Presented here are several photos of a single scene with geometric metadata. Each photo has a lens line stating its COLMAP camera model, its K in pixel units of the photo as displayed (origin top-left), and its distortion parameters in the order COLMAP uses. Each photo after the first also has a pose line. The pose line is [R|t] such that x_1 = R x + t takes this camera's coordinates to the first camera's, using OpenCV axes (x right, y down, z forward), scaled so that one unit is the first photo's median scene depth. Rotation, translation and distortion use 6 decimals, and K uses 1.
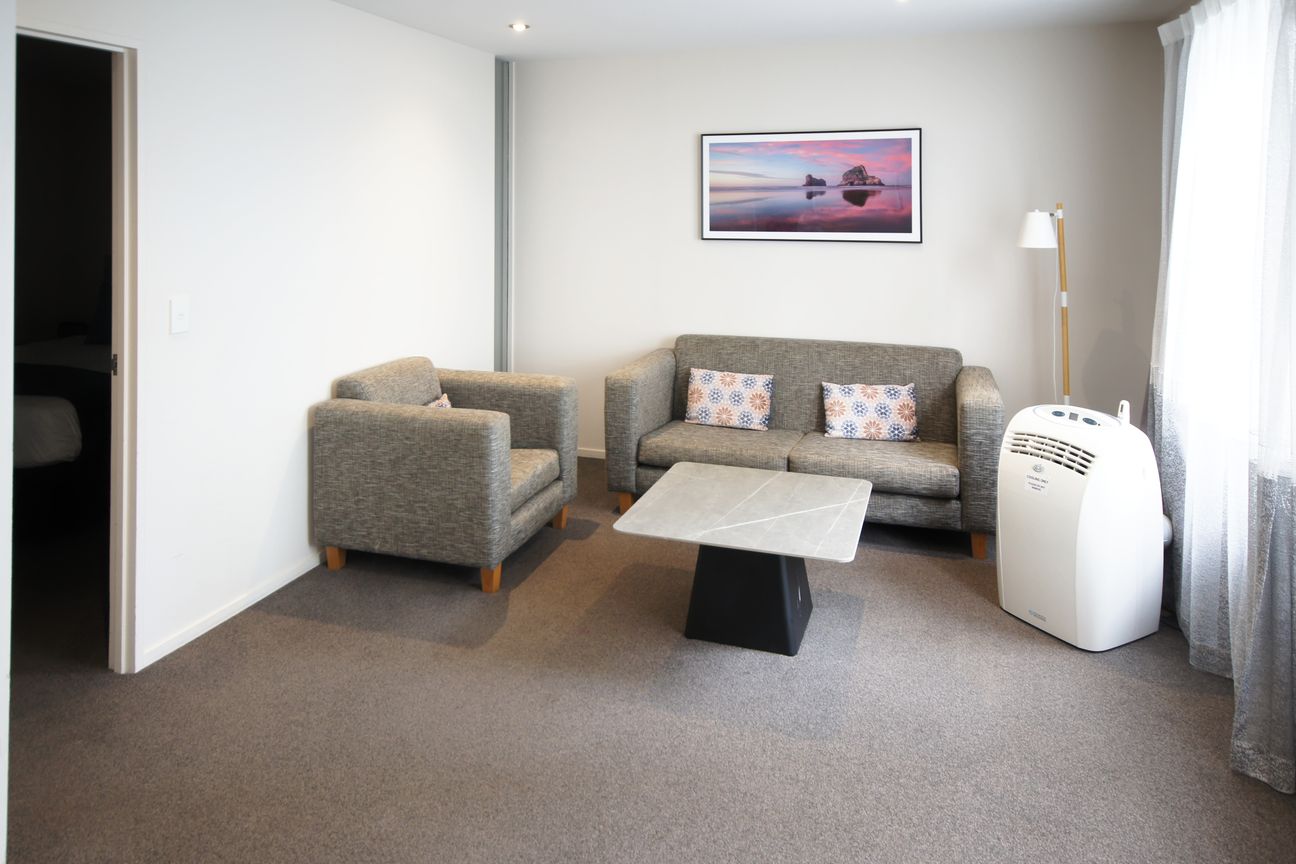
lens RADIAL K [[870.5, 0, 648.4], [0, 870.5, 205.9], [0, 0, 1]] dist [-0.002302, -0.001707]
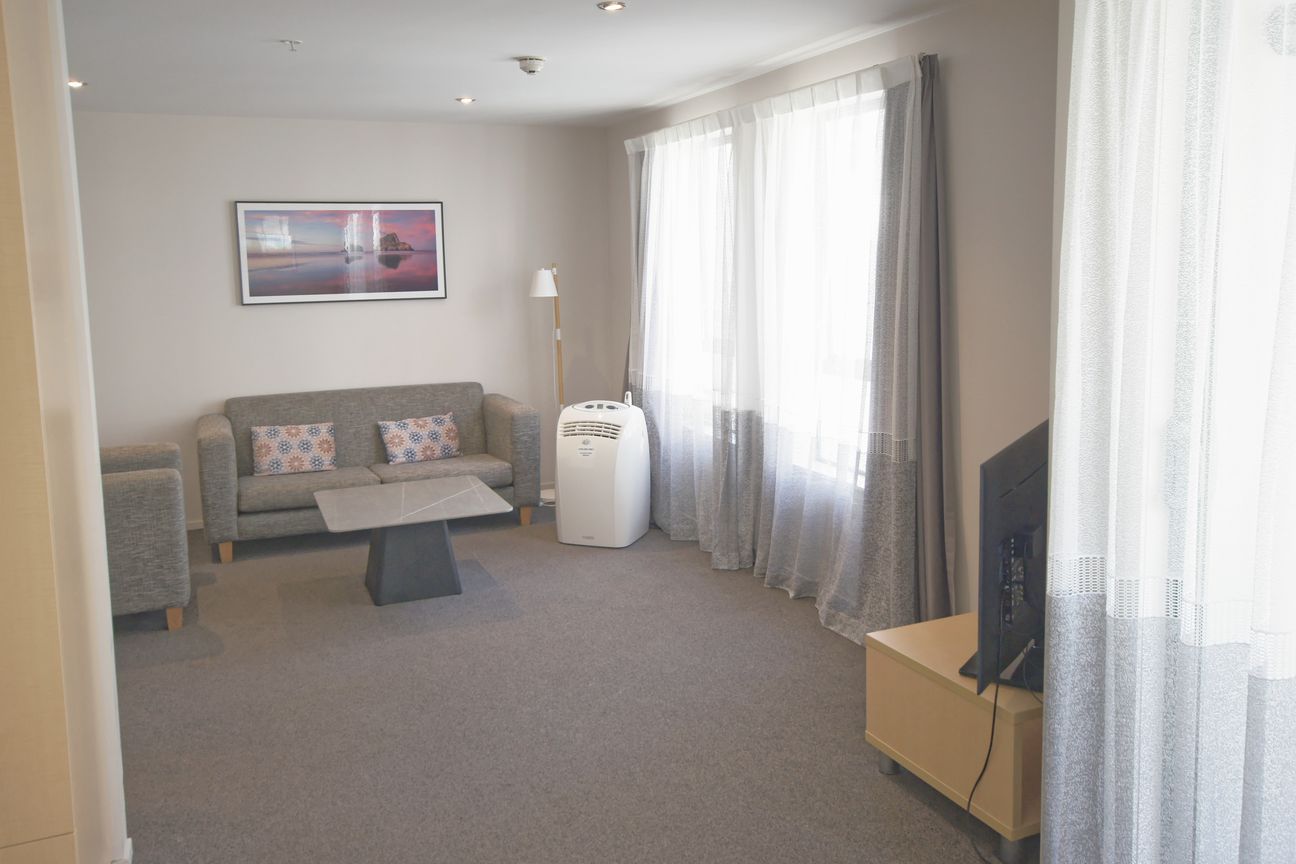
lens RADIAL K [[1051.9, 0, 648.0], [0, 1051.9, 432.0], [0, 0, 1]] dist [-0.004103, 0.001649]
pose [[0.739974, -0.125318, 0.660858, -0.471774], [0.020759, 0.986278, 0.163784, -0.007866], [-0.672315, -0.107477, 0.732422, -0.283056]]
